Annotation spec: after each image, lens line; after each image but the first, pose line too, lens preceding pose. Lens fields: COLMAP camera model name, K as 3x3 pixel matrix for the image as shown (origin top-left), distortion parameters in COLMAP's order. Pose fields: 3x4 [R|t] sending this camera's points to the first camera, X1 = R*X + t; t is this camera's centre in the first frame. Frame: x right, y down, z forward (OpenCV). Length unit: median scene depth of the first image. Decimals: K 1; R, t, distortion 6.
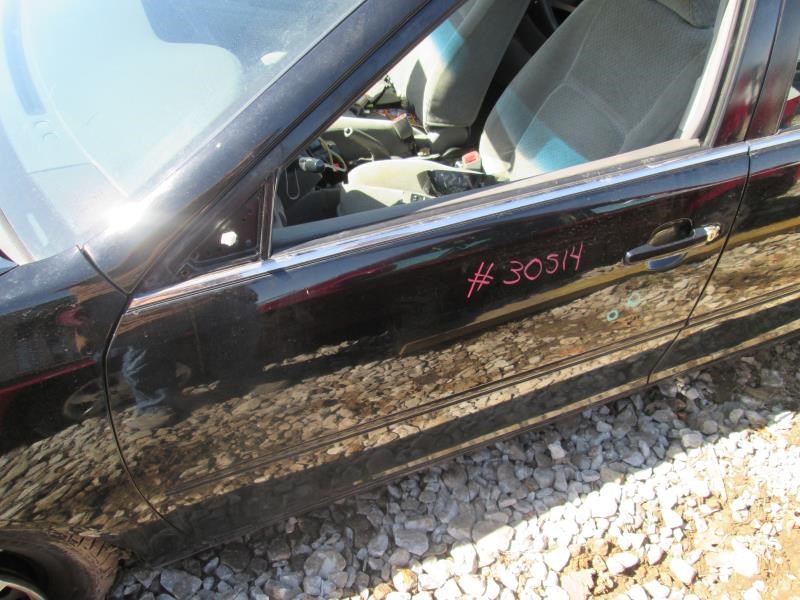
lens RADIAL K [[642.9, 0, 400.0], [0, 642.9, 300.0], [0, 0, 1]] dist [-0.022245, 0.000574]
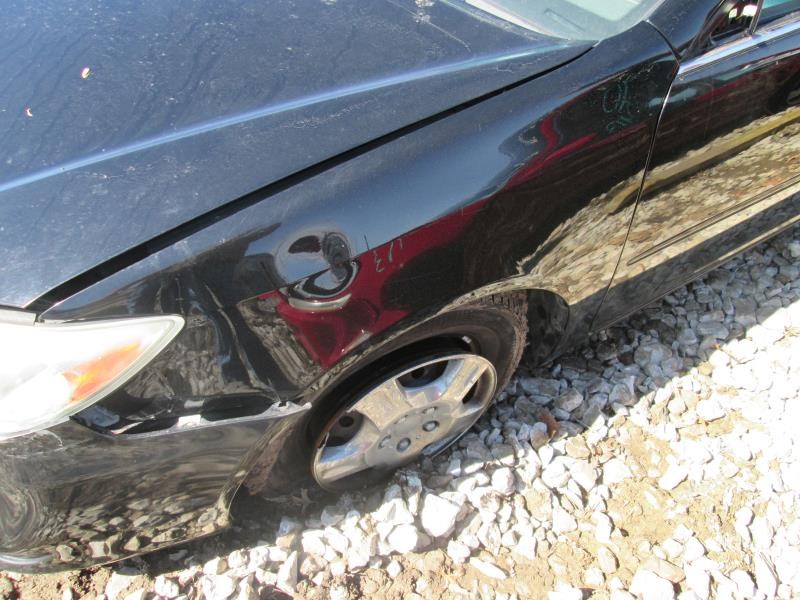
lens RADIAL K [[670.9, 0, 400.0], [0, 670.9, 300.0], [0, 0, 1]] dist [-0.001247, -0.000137]
pose [[0.987421, -0.122813, 0.099578, -0.616545], [0.119283, 0.992027, 0.040677, 0.182044], [-0.103780, -0.028288, 0.994198, -0.168695]]
